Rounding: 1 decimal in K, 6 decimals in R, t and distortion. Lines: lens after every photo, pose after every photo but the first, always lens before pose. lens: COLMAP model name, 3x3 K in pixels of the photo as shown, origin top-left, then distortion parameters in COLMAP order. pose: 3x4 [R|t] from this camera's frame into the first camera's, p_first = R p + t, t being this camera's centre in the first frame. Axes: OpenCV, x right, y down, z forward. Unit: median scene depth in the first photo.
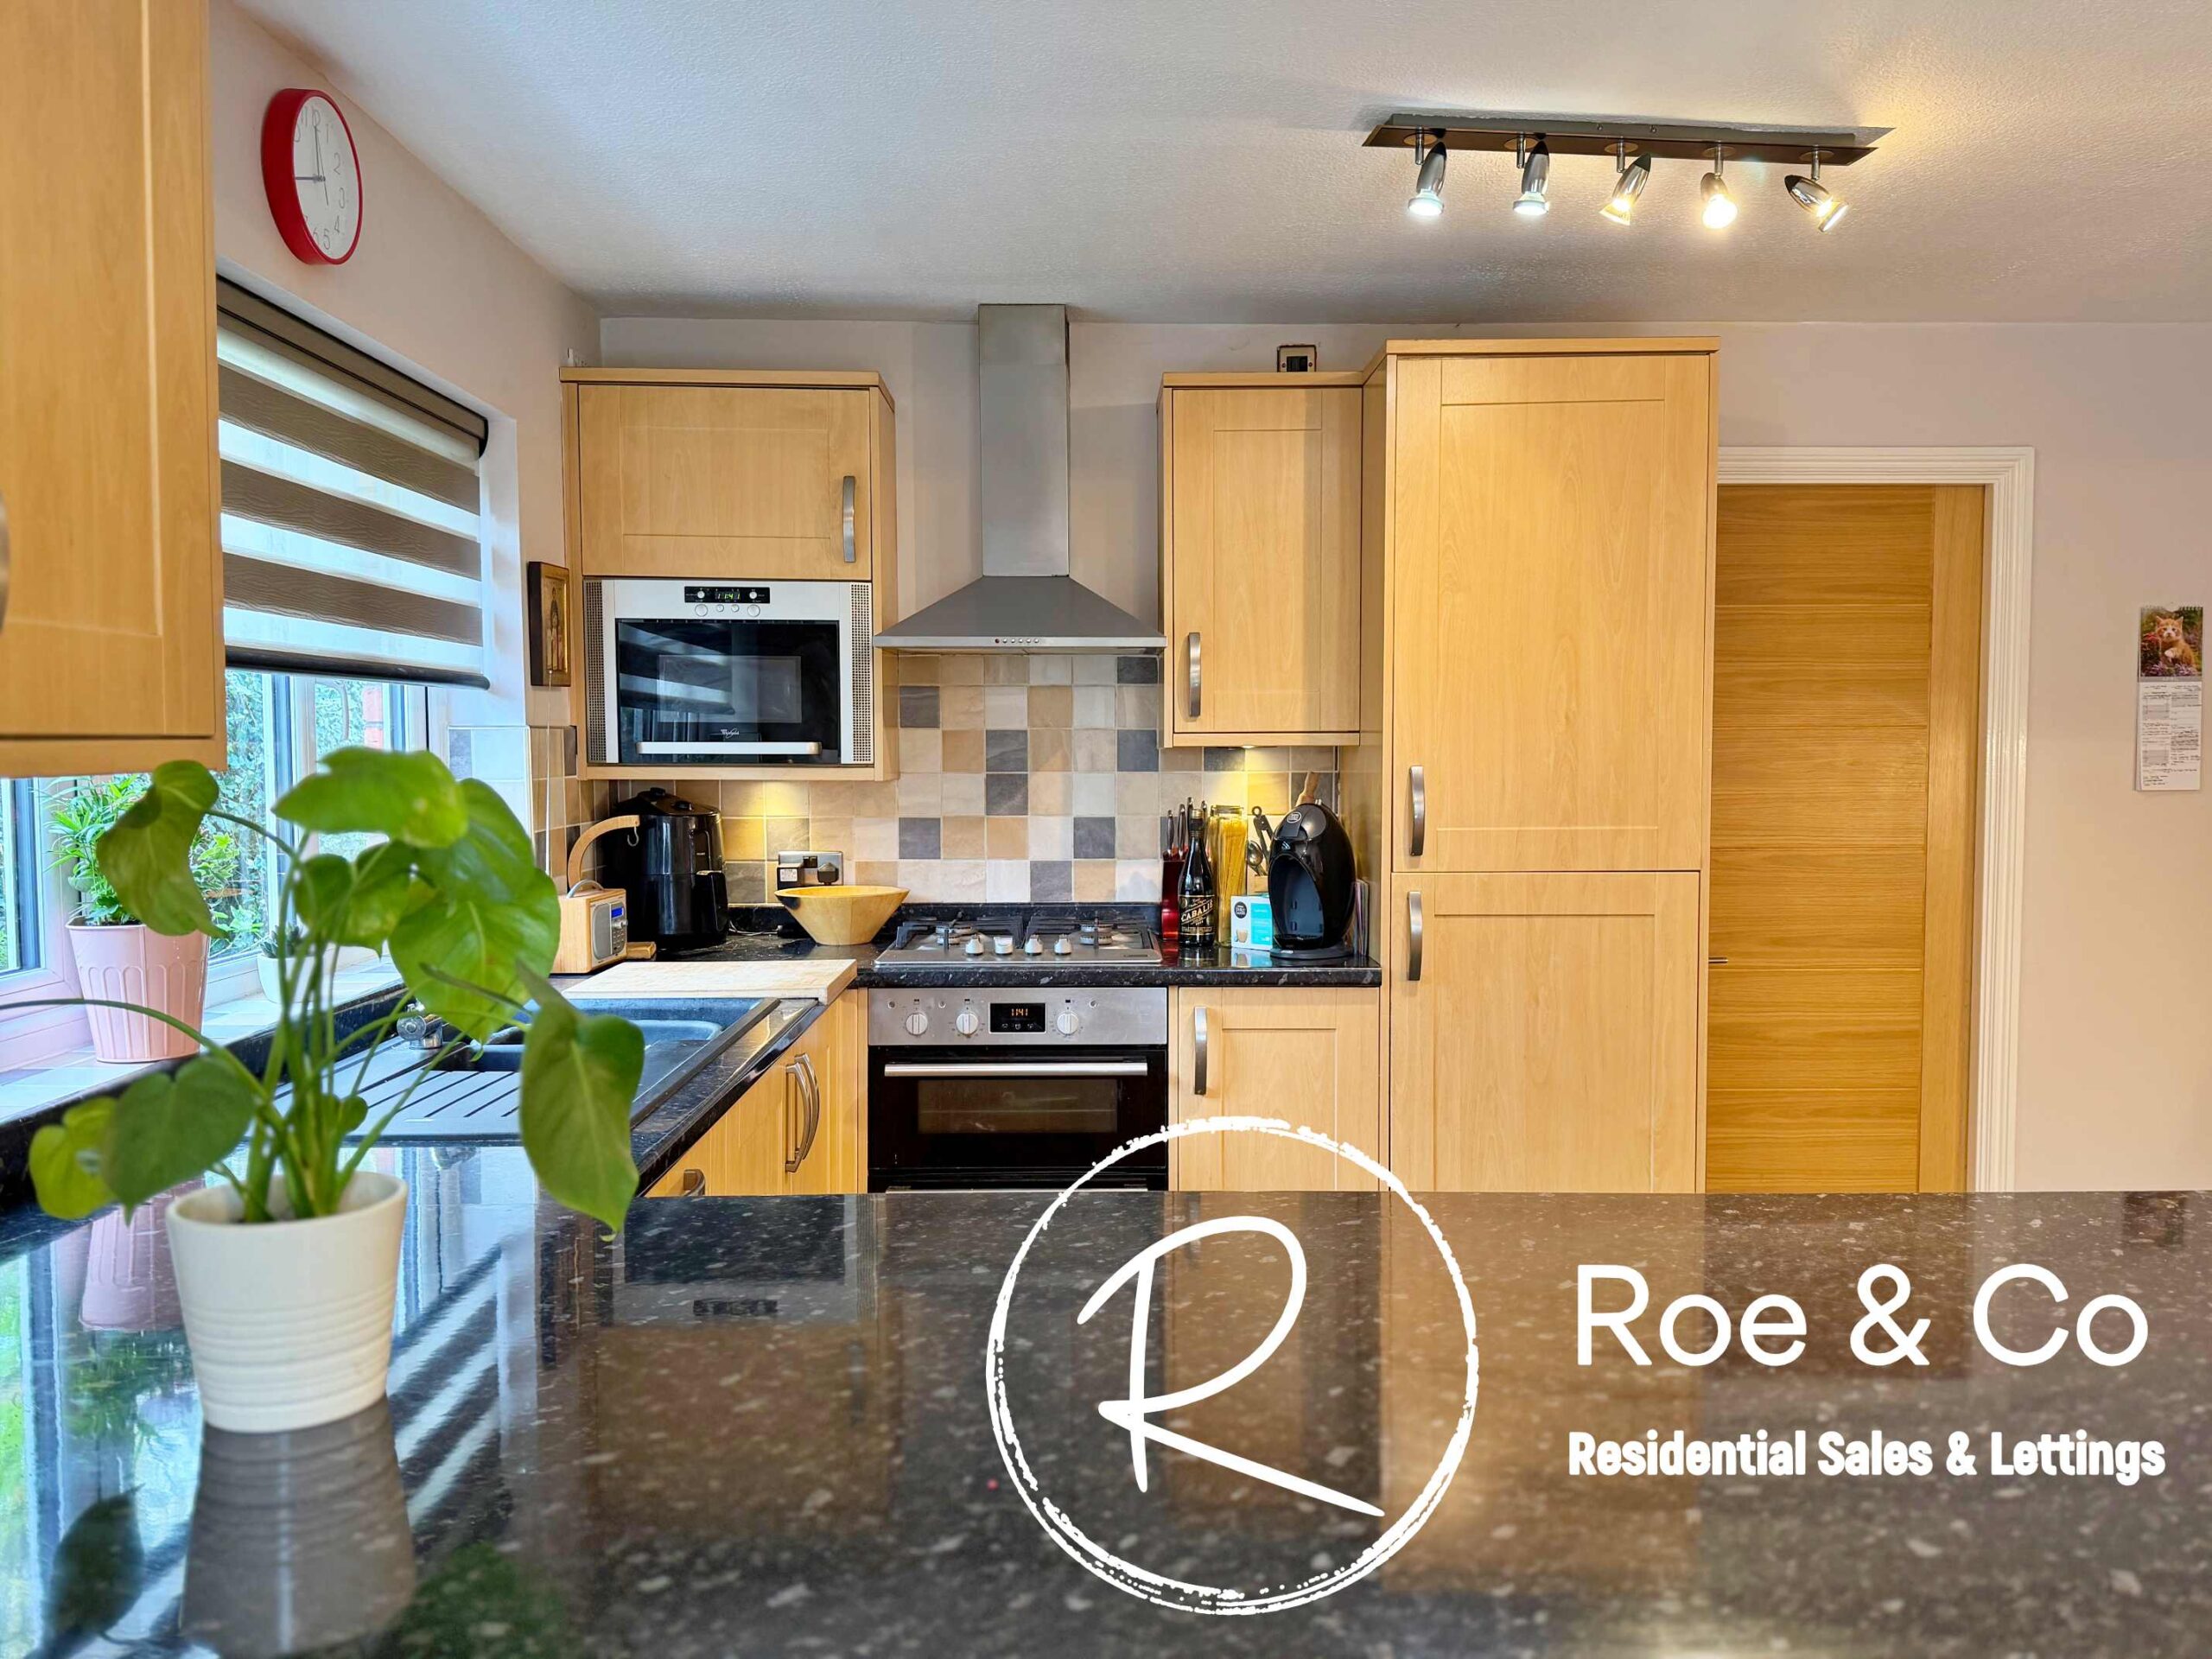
lens RADIAL K [[1683.4, 0, 1106.0], [0, 1683.4, 828.3], [0, 0, 1]] dist [0.012481, -0.002347]
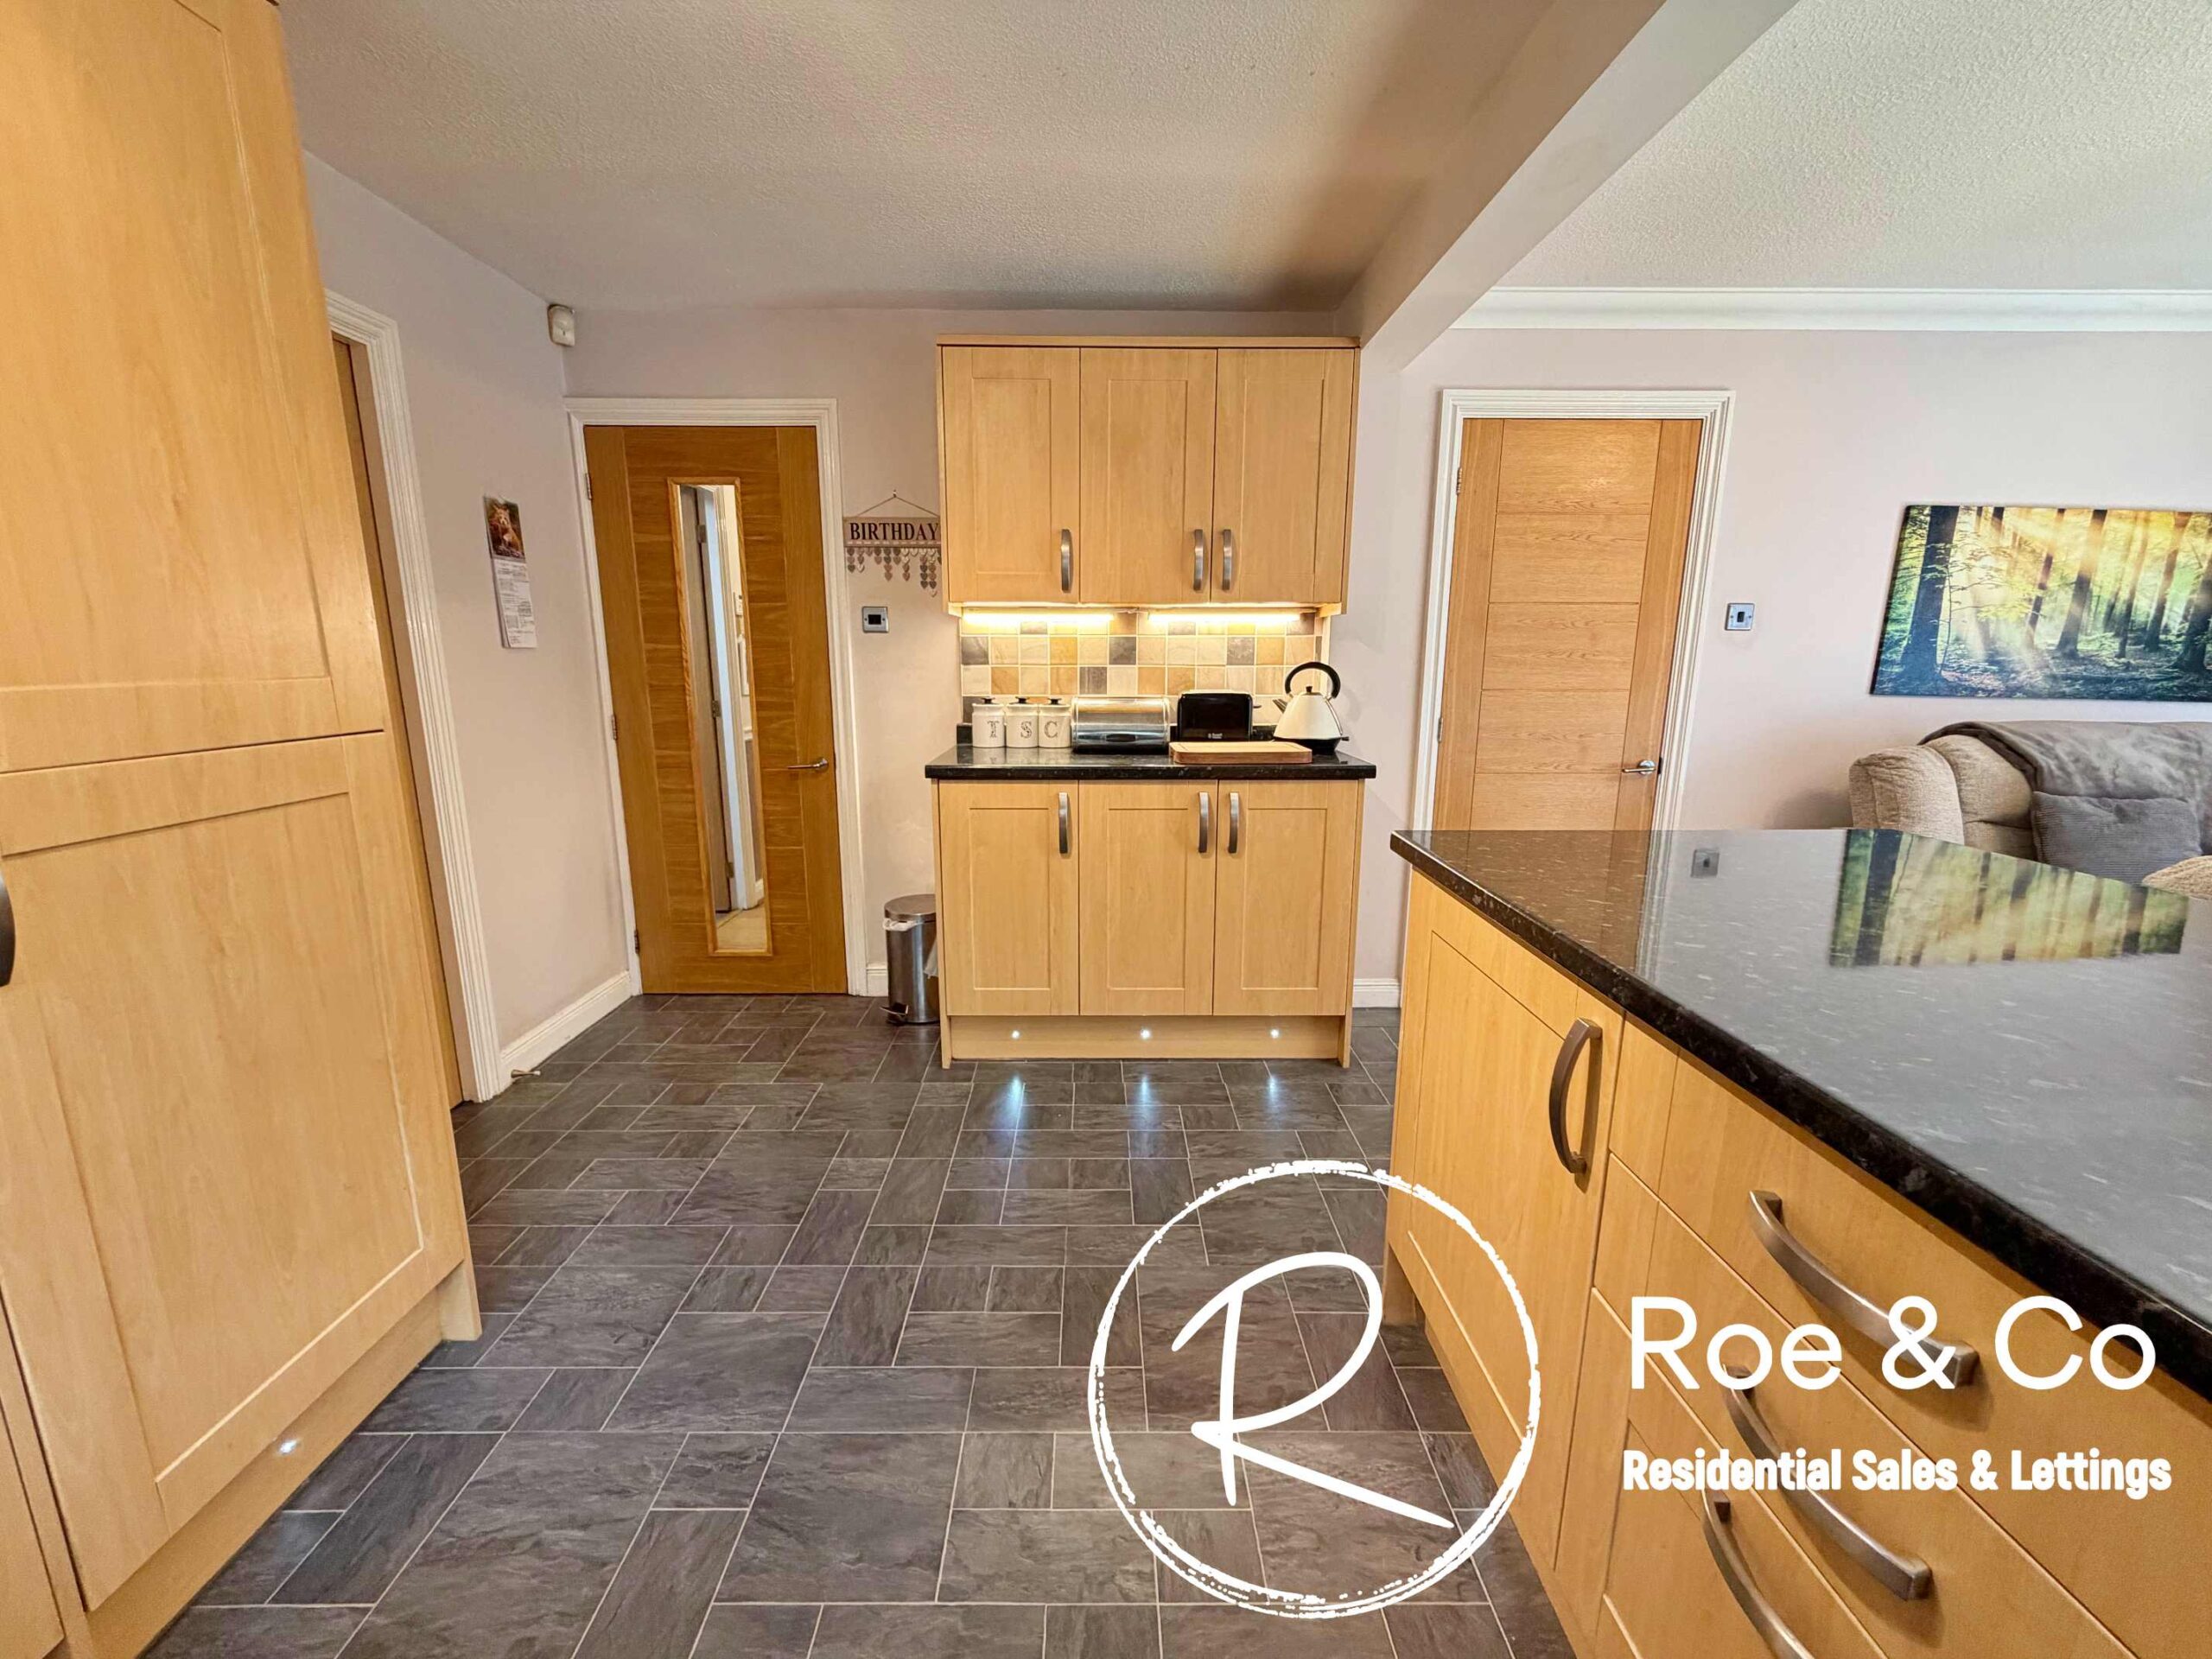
lens RADIAL K [[887.9, 0, 1101.1], [0, 887.9, 827.1], [0, 0, 1]] dist [-0.003885, 0.000787]
pose [[0.010603, -0.188234, 0.982067, -0.058749], [0.051434, 0.980925, 0.187460, 0.007578], [-0.998620, 0.048524, 0.020082, 0.552360]]
